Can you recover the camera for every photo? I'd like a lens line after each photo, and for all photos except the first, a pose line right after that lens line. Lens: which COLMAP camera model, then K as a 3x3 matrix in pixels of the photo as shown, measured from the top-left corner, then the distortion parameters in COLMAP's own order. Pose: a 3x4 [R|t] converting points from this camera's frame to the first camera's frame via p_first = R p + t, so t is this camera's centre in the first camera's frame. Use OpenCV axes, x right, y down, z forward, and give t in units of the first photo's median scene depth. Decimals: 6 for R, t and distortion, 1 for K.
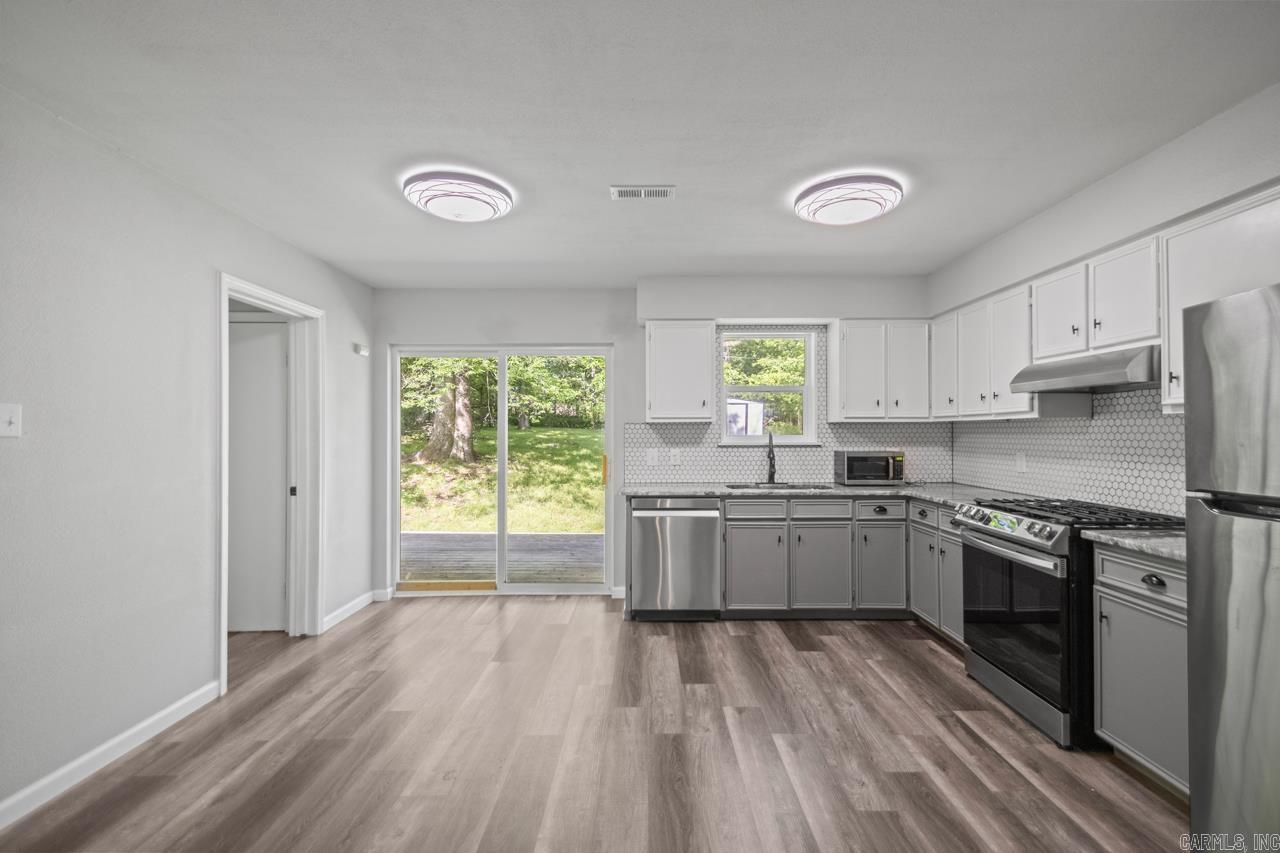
lens RADIAL K [[585.8, 0, 649.5], [0, 585.8, 426.9], [0, 0, 1]] dist [0.045257, -0.024566]
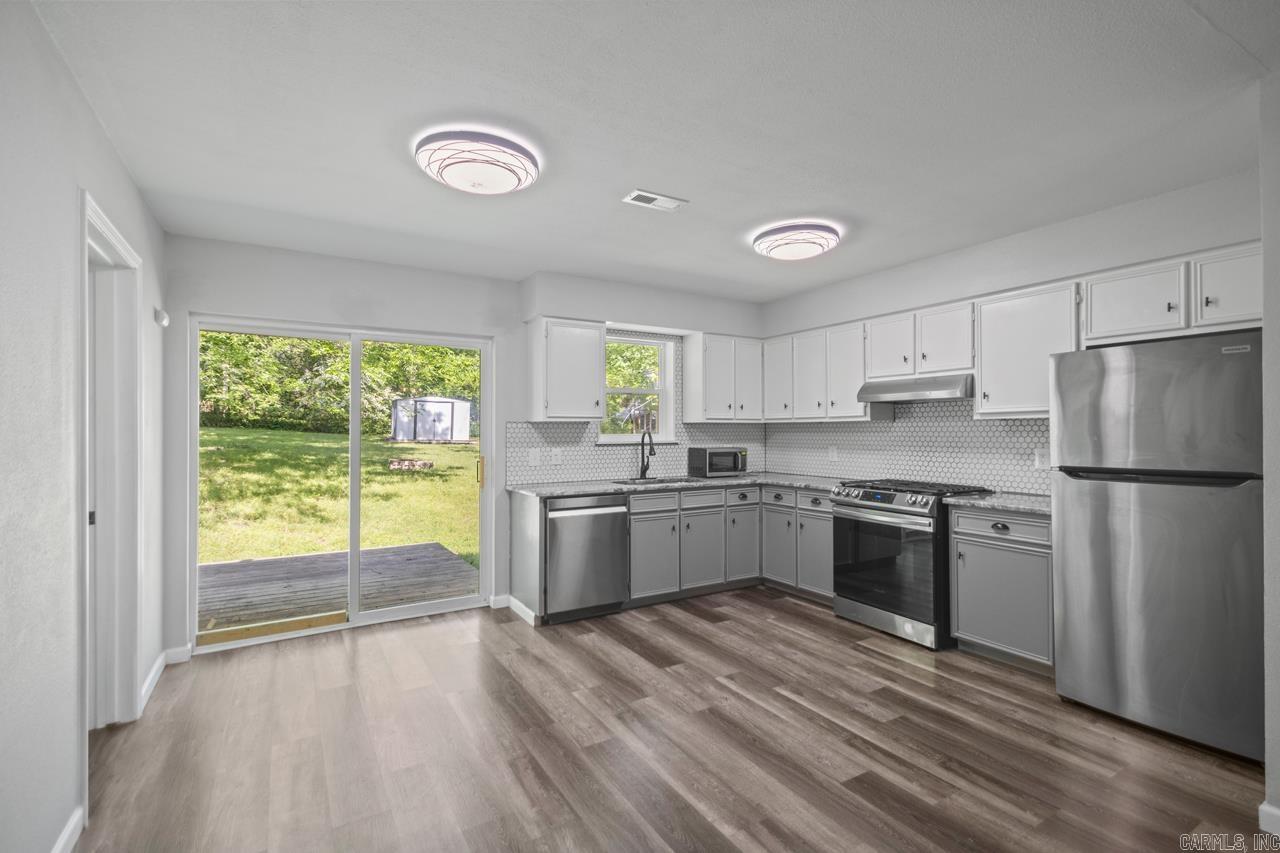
lens RADIAL K [[585.8, 0, 649.5], [0, 585.8, 426.9], [0, 0, 1]] dist [0.045257, -0.024566]
pose [[0.856021, 0.003334, 0.516931, -0.423757], [-0.003767, 0.999993, -0.000211, 0.001114], [-0.516928, -0.001767, 0.856027, 0.086827]]
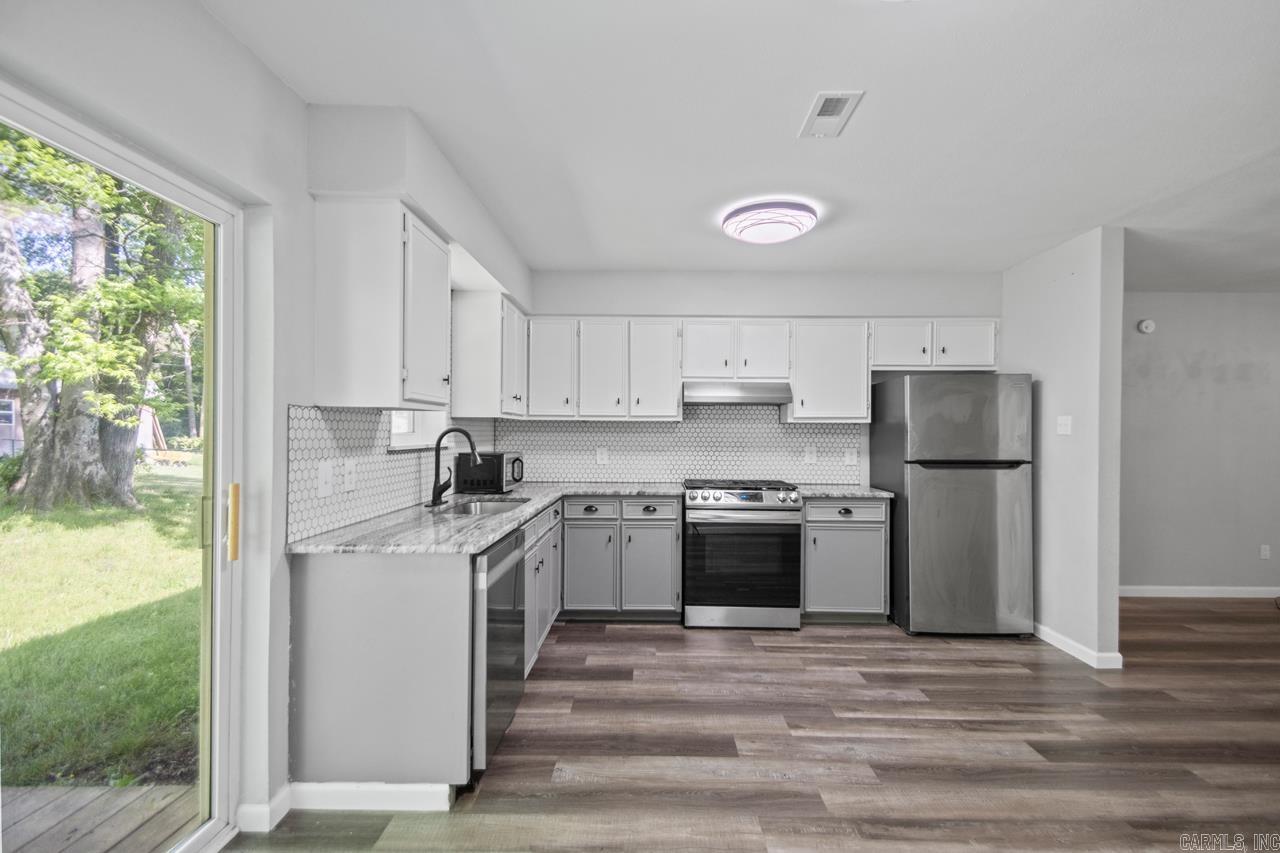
lens RADIAL K [[587.6, 0, 646.4], [0, 587.6, 435.8], [0, 0, 1]] dist [0.031941, -0.017407]
pose [[0.016690, -0.003184, 0.999856, -0.595562], [-0.017232, 0.999845, 0.003472, 0.013005], [-0.999712, -0.017288, 0.016633, 0.926185]]
